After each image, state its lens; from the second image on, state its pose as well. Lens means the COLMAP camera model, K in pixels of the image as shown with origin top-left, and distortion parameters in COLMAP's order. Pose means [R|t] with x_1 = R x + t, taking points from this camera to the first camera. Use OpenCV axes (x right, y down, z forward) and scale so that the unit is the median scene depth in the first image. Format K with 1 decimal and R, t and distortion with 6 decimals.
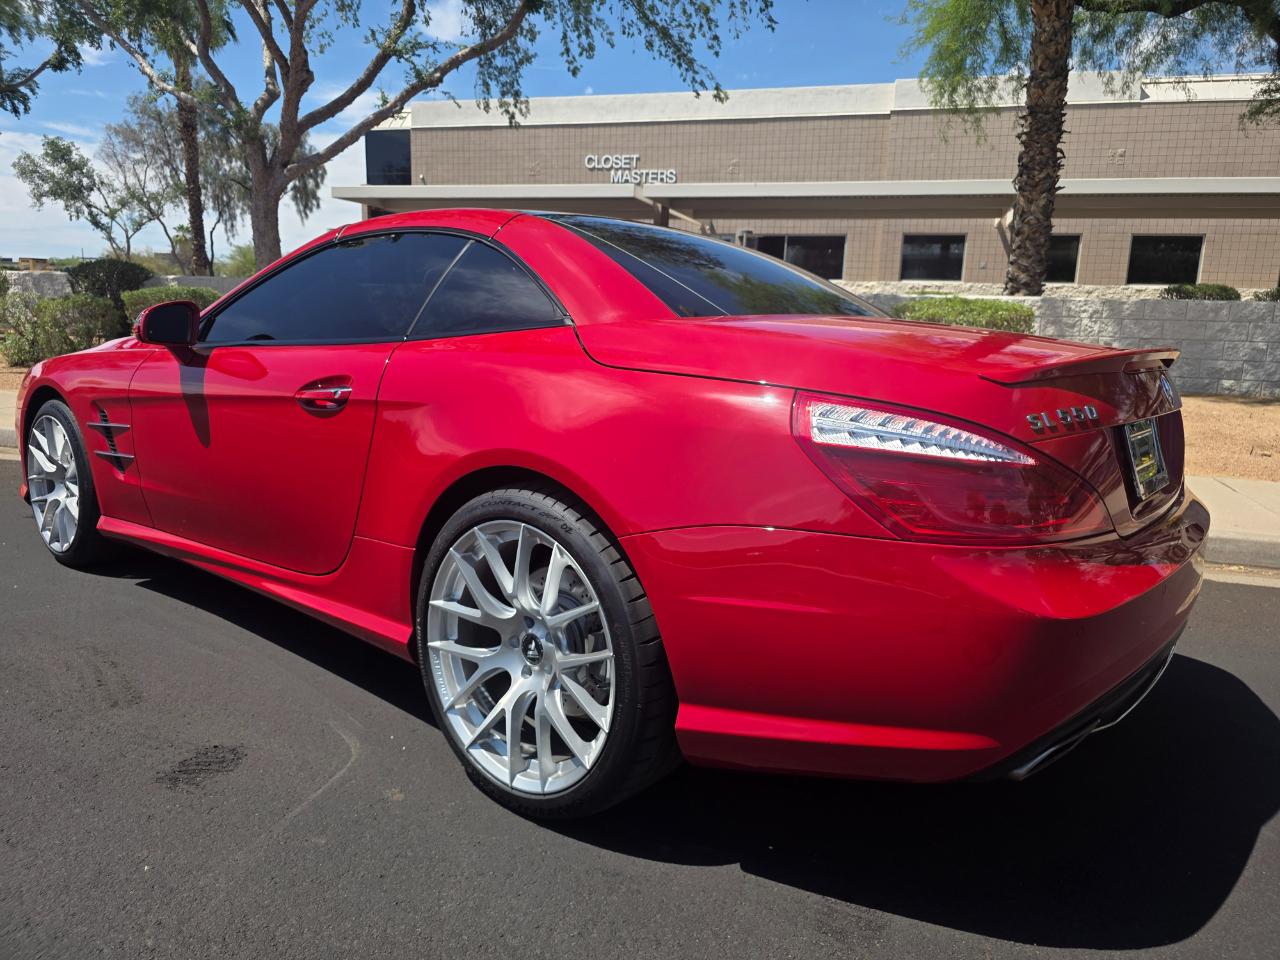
lens RADIAL K [[875.4, 0, 640.6], [0, 875.4, 475.4], [0, 0, 1]] dist [0.026246, -0.020919]
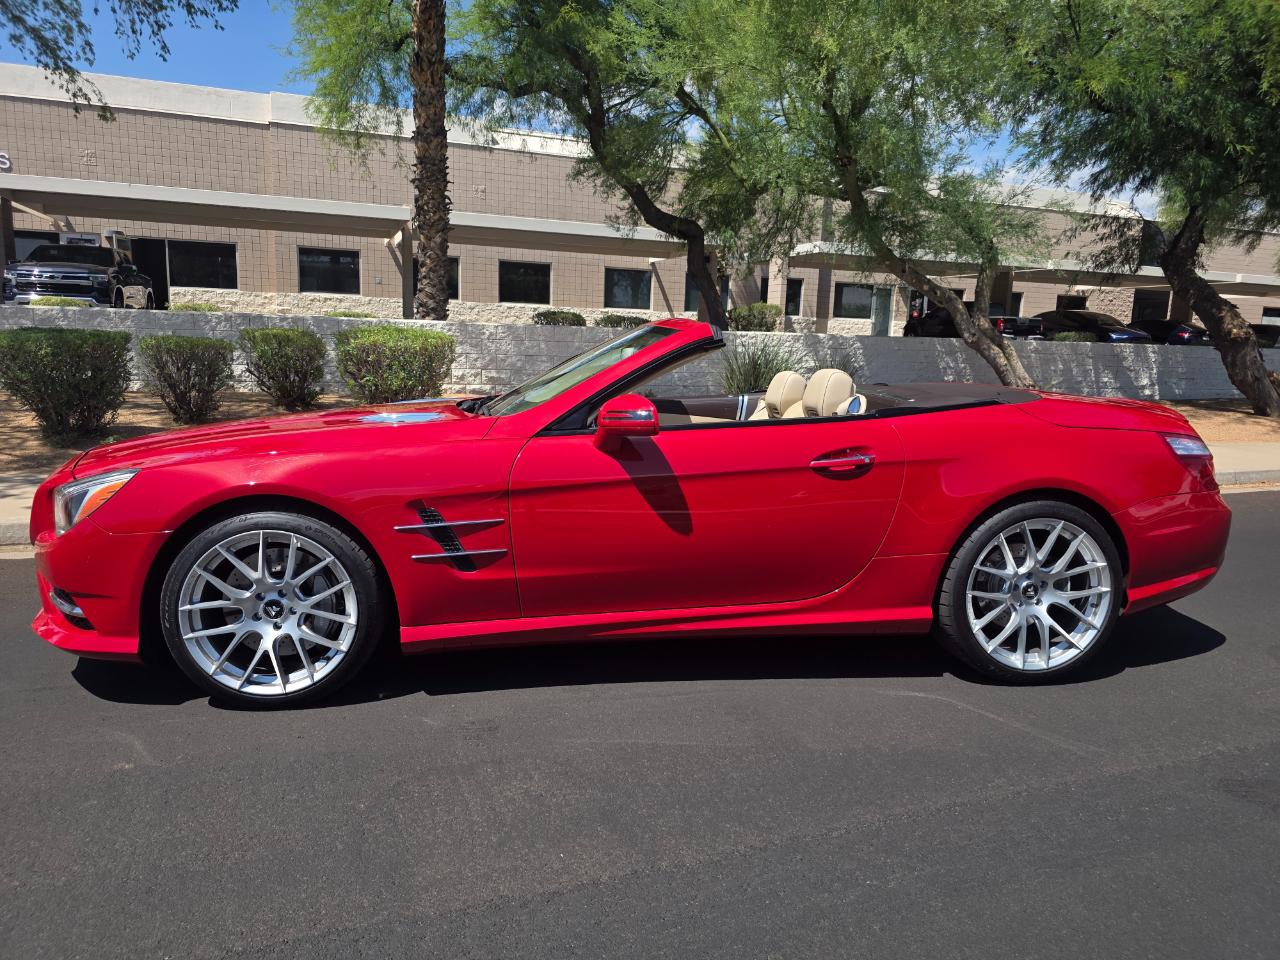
lens RADIAL K [[875.4, 0, 645.7], [0, 875.4, 483.0], [0, 0, 1]] dist [0.026246, -0.020919]
pose [[0.786874, -0.106627, 0.607832, -0.032211], [0.105299, 0.993714, 0.038003, -0.001288], [-0.608063, 0.034100, 0.793156, -0.038171]]
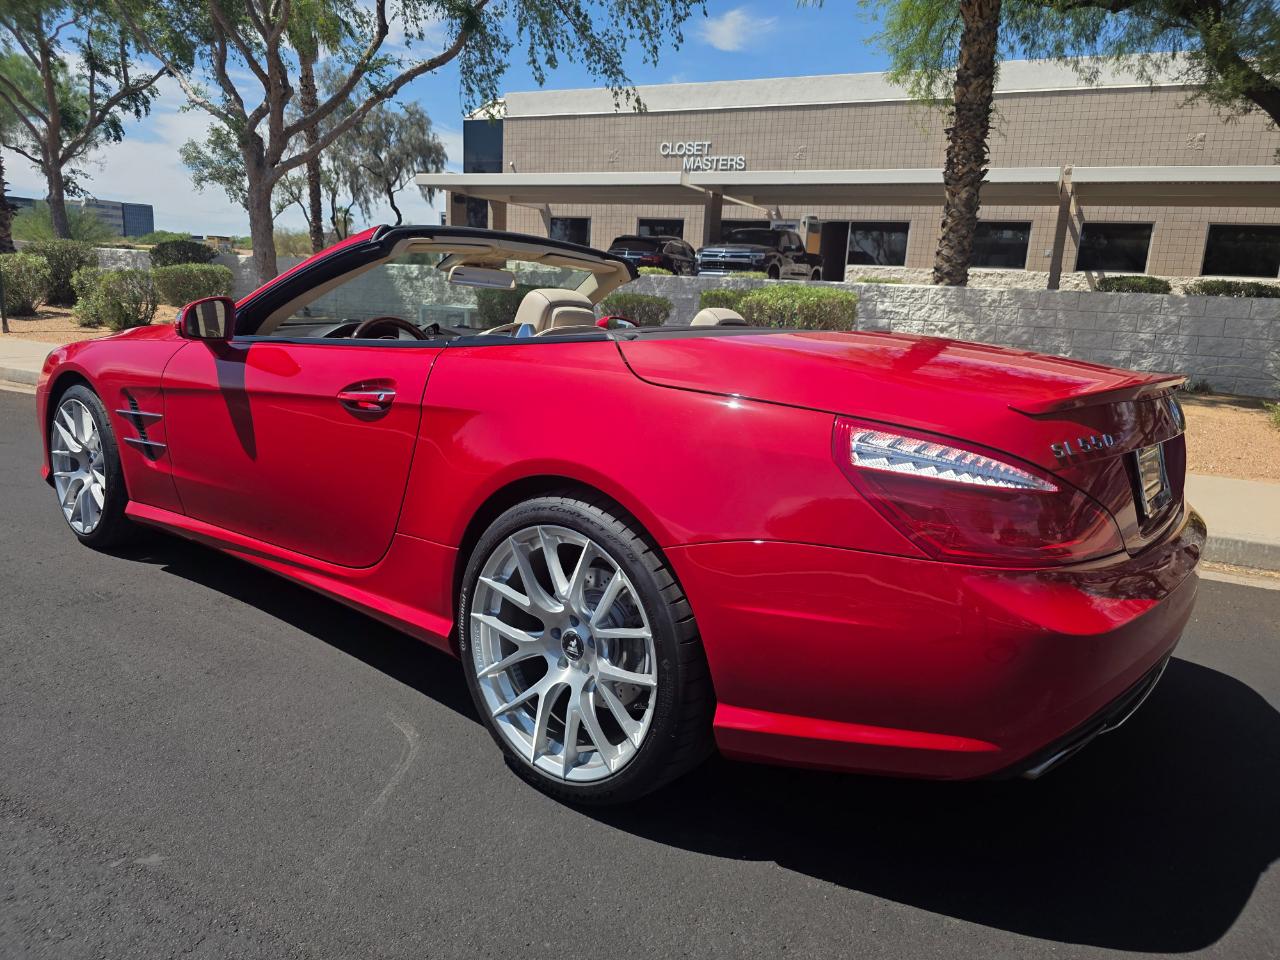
lens RADIAL K [[875.4, 0, 634.0], [0, 875.4, 479.3], [0, 0, 1]] dist [0.026246, -0.020919]
pose [[0.986464, 0.052300, -0.155417, 0.107094], [-0.048715, 0.998453, 0.026789, 0.008269], [0.156578, -0.018855, 0.987486, -0.045575]]
